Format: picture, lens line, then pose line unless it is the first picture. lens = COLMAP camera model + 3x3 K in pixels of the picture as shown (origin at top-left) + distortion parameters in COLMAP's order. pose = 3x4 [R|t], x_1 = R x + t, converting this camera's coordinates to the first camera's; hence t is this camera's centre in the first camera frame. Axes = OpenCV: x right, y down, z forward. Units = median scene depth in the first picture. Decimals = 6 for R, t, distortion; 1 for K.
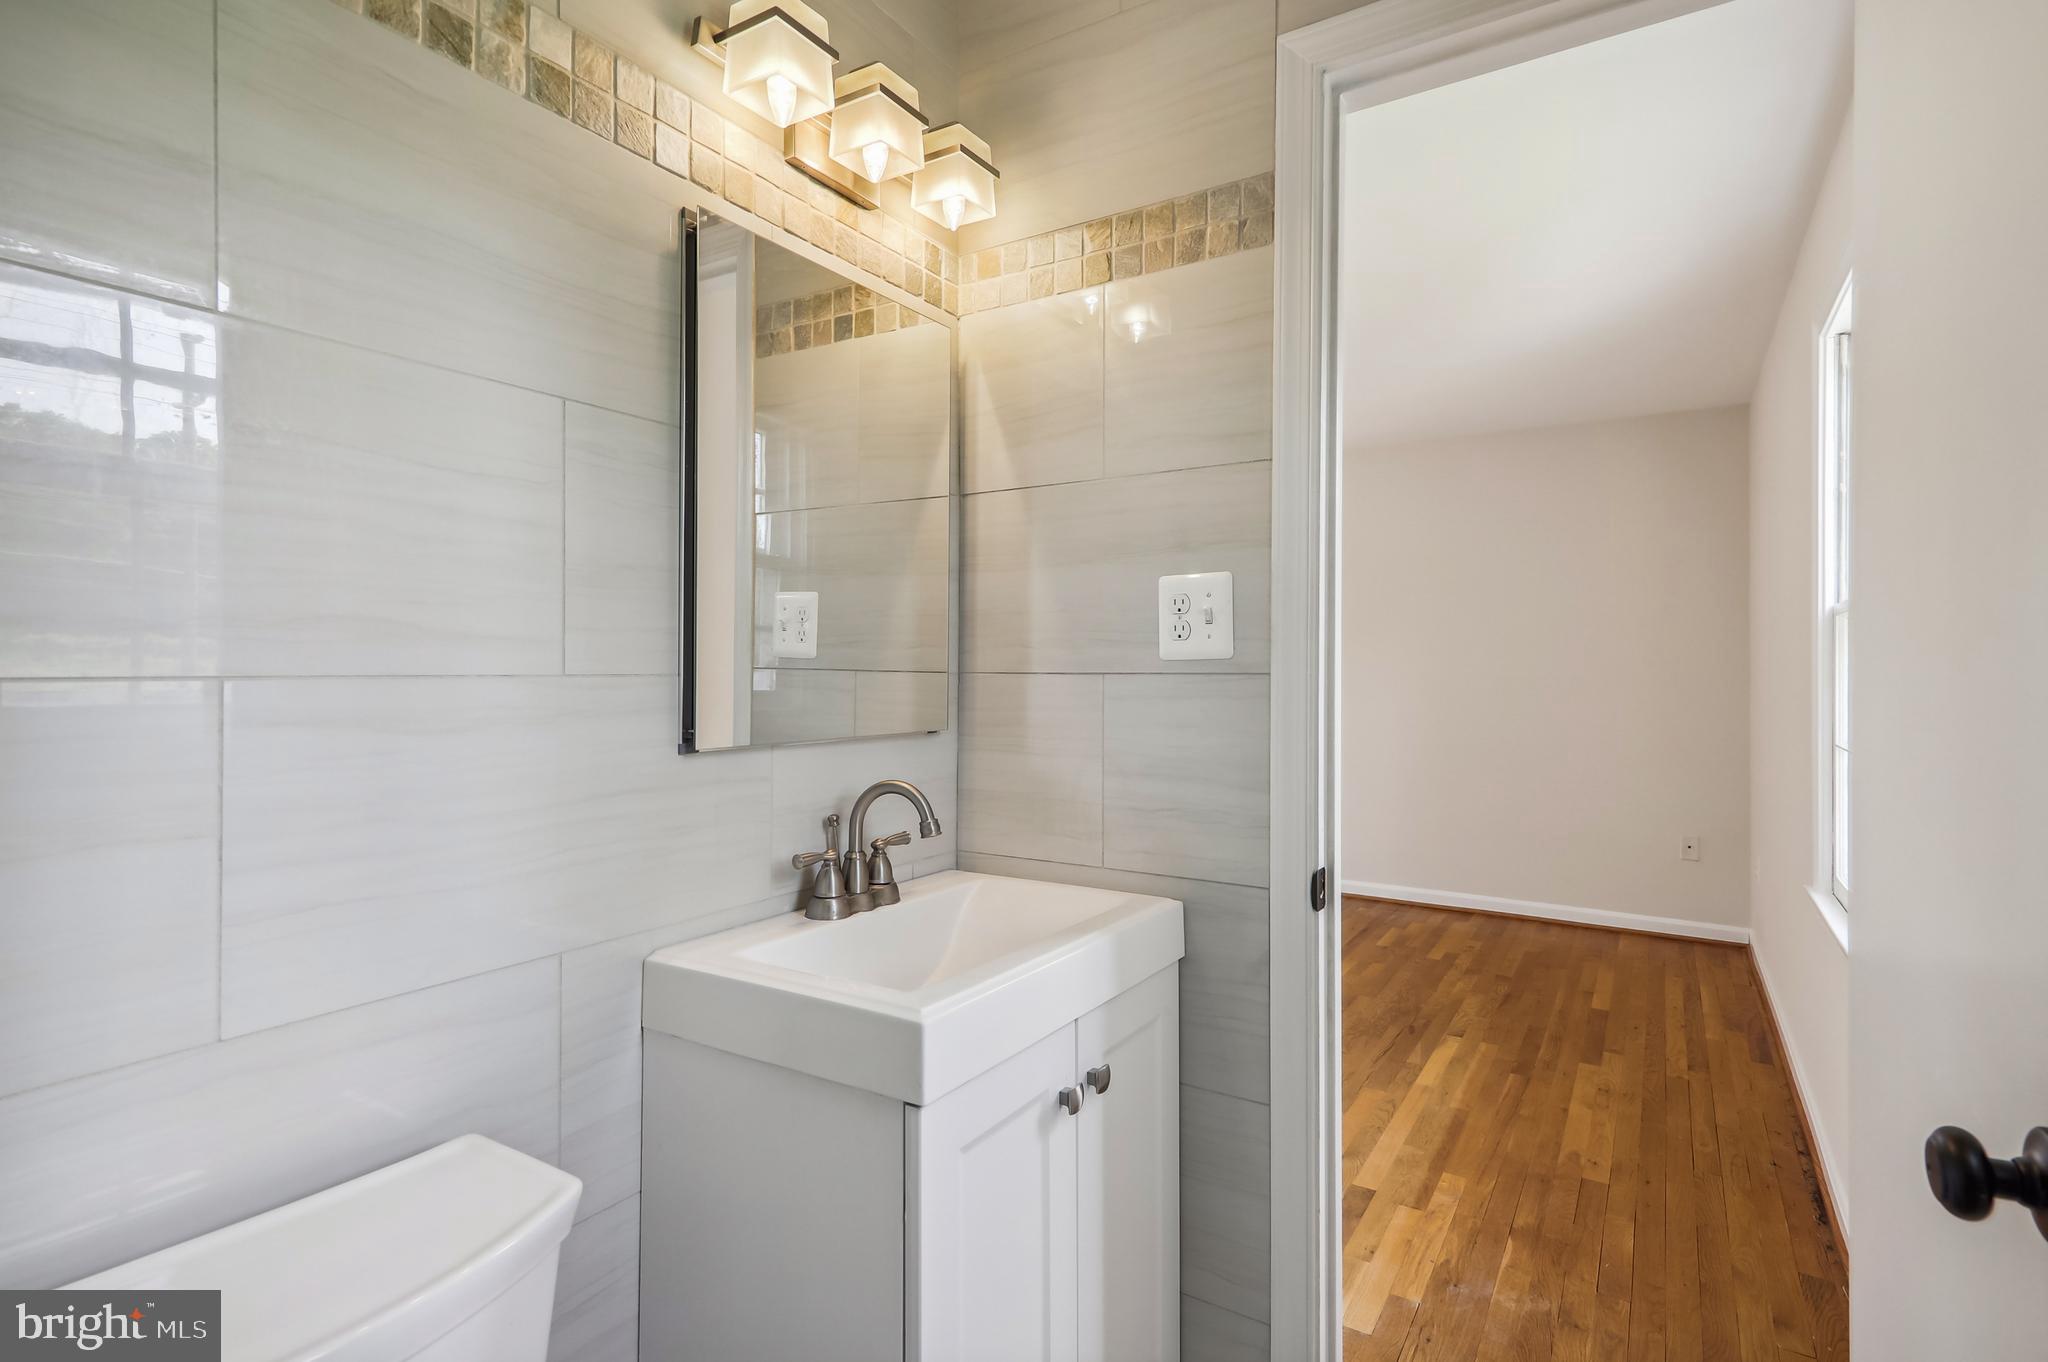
lens RADIAL K [[1012.4, 0, 1024.5], [0, 1012.4, 669.8], [0, 0, 1]] dist [0.031571, -0.012002]
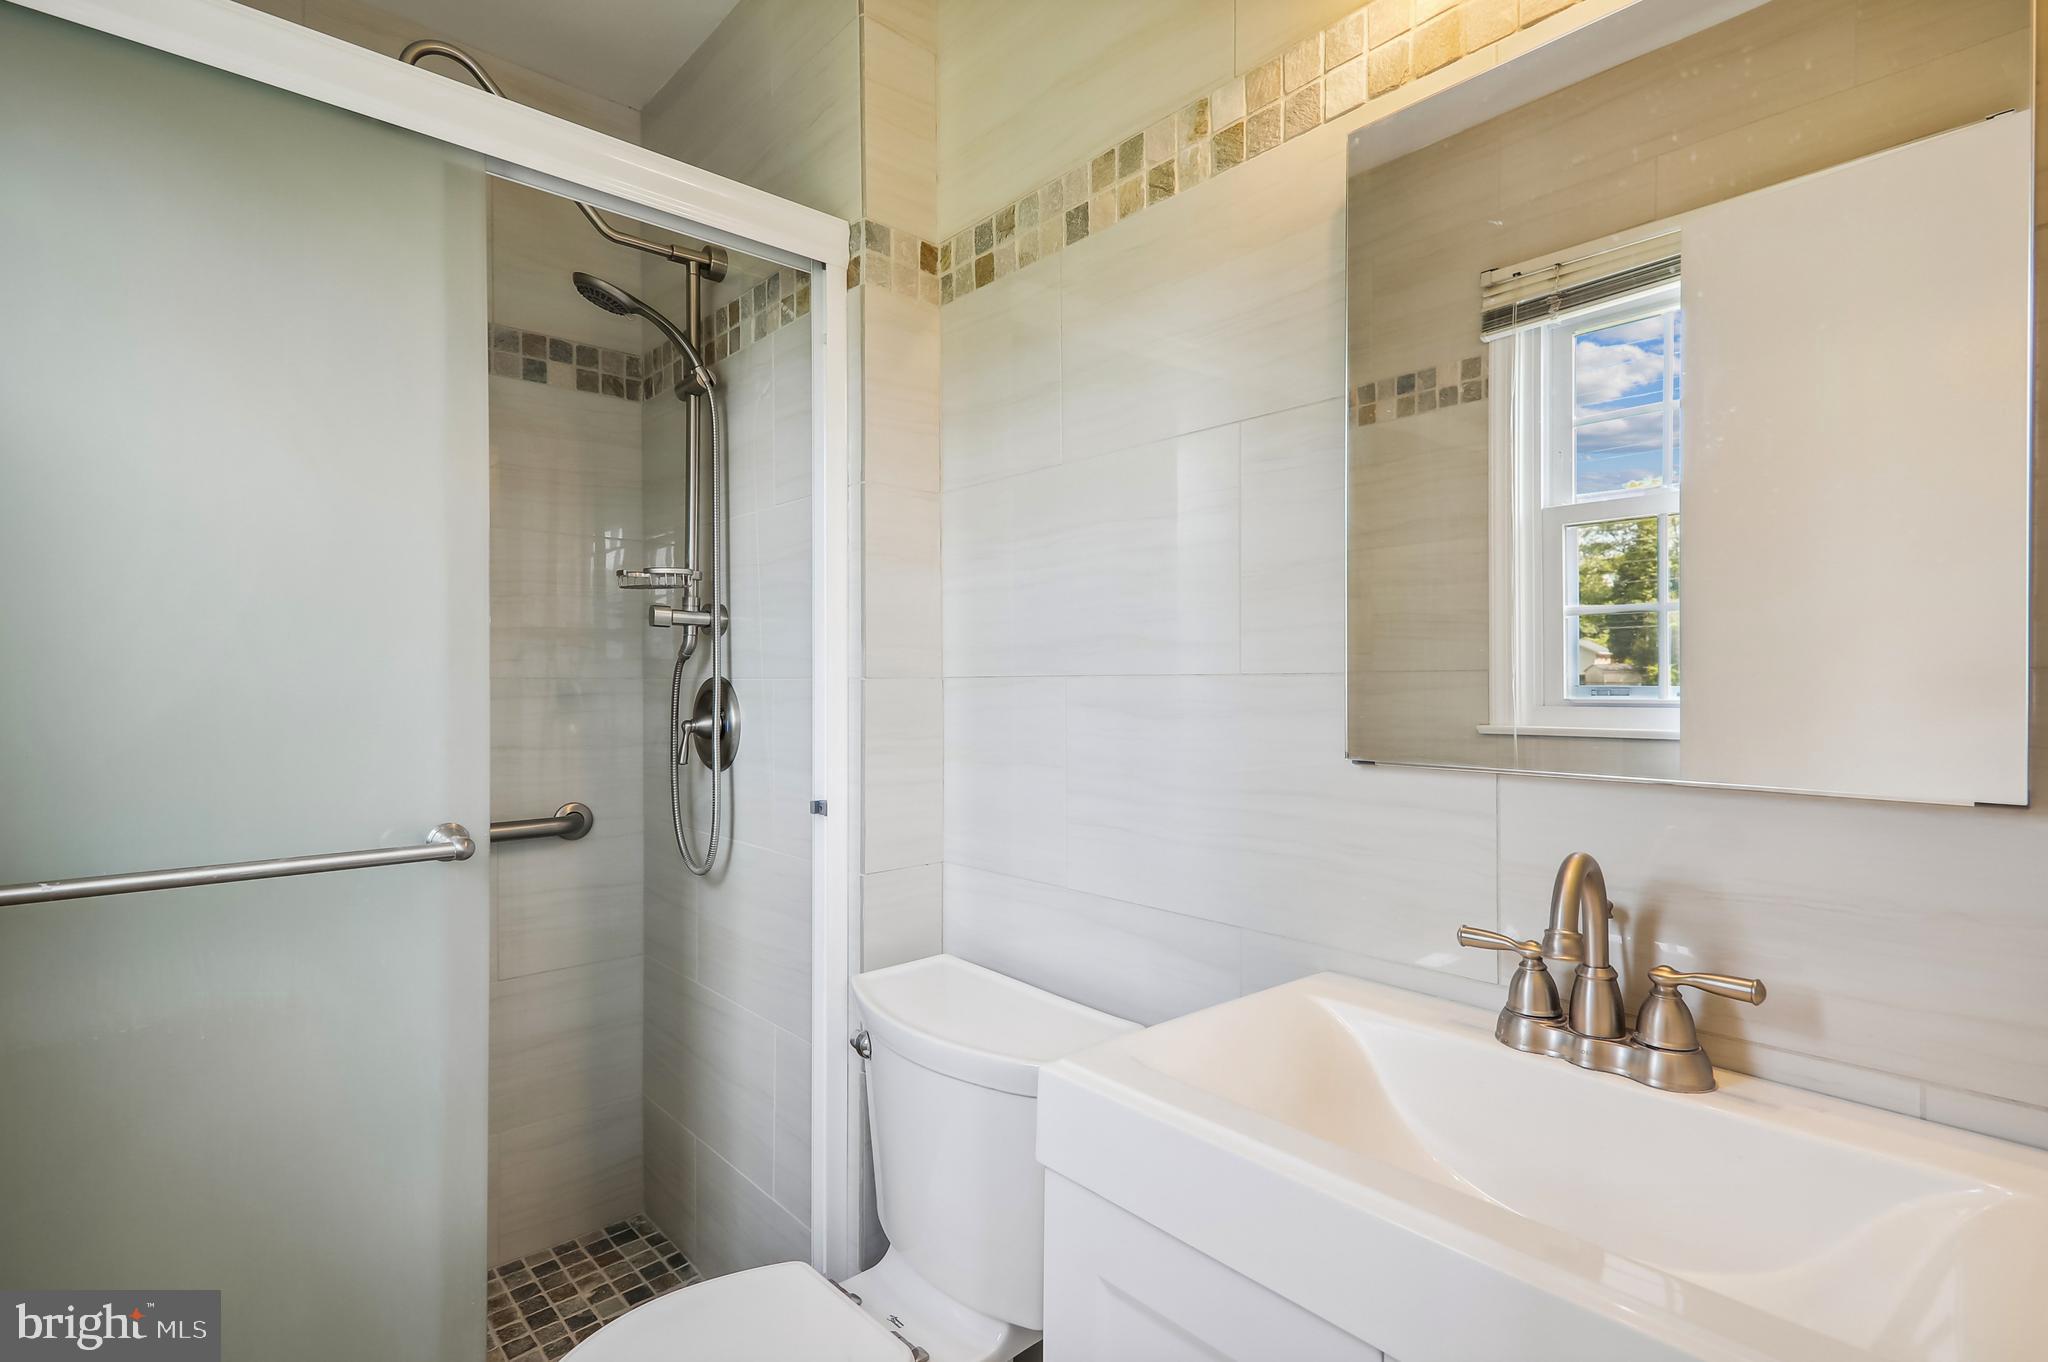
lens RADIAL K [[1012.4, 0, 1019.4], [0, 1012.4, 686.7], [0, 0, 1]] dist [0.031571, -0.012002]
pose [[-0.293909, 0.001974, -0.955831, 0.688461], [-0.003339, 0.999990, 0.003092, 0.015862], [0.955828, 0.004101, -0.293899, 1.146683]]
